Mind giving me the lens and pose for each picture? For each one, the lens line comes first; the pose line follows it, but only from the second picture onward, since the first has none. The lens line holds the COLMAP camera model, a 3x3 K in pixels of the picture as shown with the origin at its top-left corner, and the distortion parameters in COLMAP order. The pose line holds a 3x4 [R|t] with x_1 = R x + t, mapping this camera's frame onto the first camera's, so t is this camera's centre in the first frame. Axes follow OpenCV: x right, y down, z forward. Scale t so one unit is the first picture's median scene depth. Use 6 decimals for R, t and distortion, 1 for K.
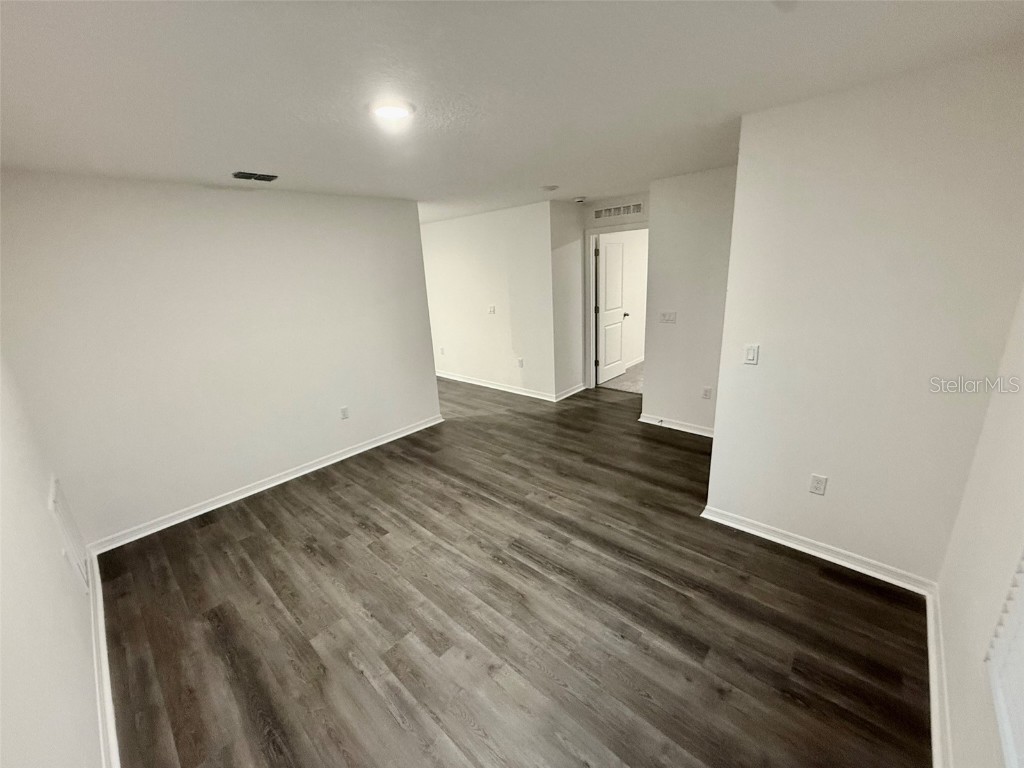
lens RADIAL K [[408.0, 0, 508.8], [0, 408.0, 383.7], [0, 0, 1]] dist [0.000554, -0.000405]
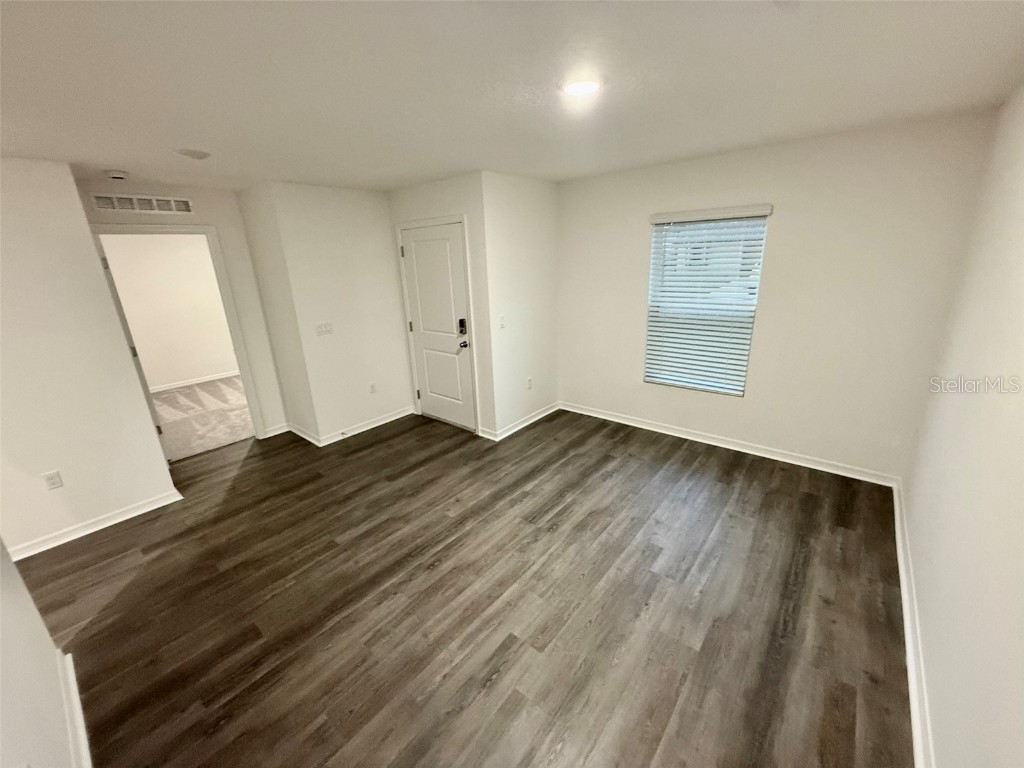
lens RADIAL K [[408.0, 0, 508.8], [0, 408.0, 383.7], [0, 0, 1]] dist [0.000554, -0.000405]
pose [[-0.047165, -0.239010, 0.969871, -0.859663], [0.324343, 0.914677, 0.241181, -0.189747], [-0.944763, 0.325946, 0.034381, 0.837461]]
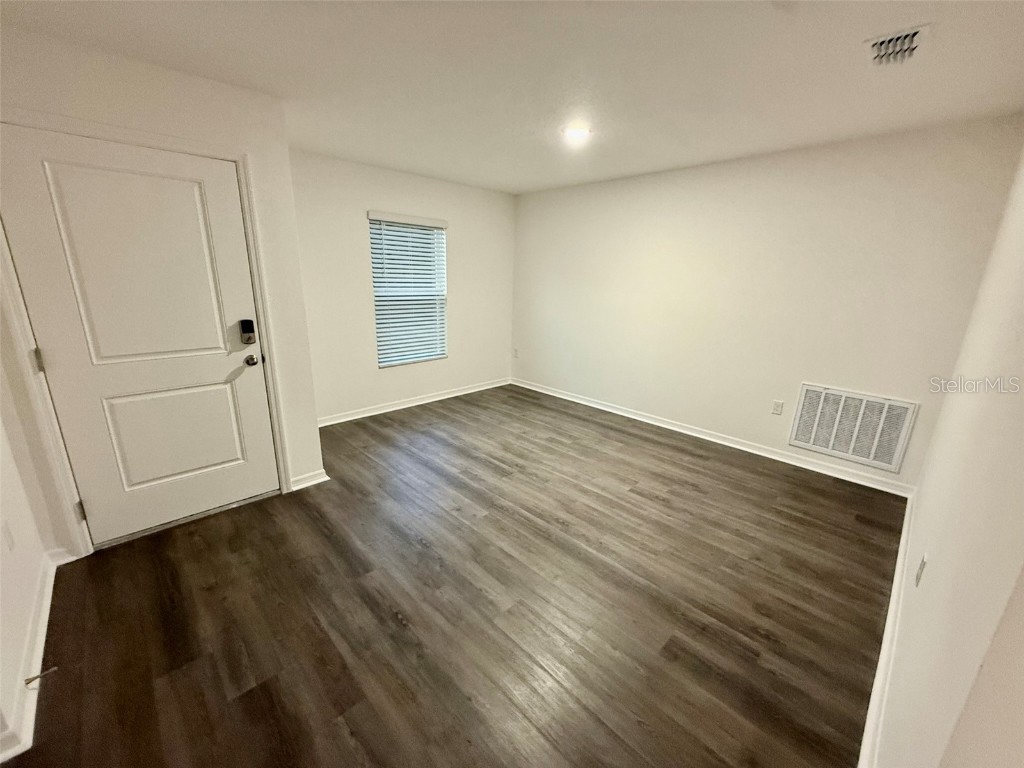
lens RADIAL K [[408.0, 0, 508.8], [0, 408.0, 383.7], [0, 0, 1]] dist [0.000554, -0.000405]
pose [[-0.997883, 0.023715, 0.060564, -0.063090], [0.051783, 0.853110, 0.519154, -0.410056], [-0.039356, 0.521191, -0.852532, 1.736879]]
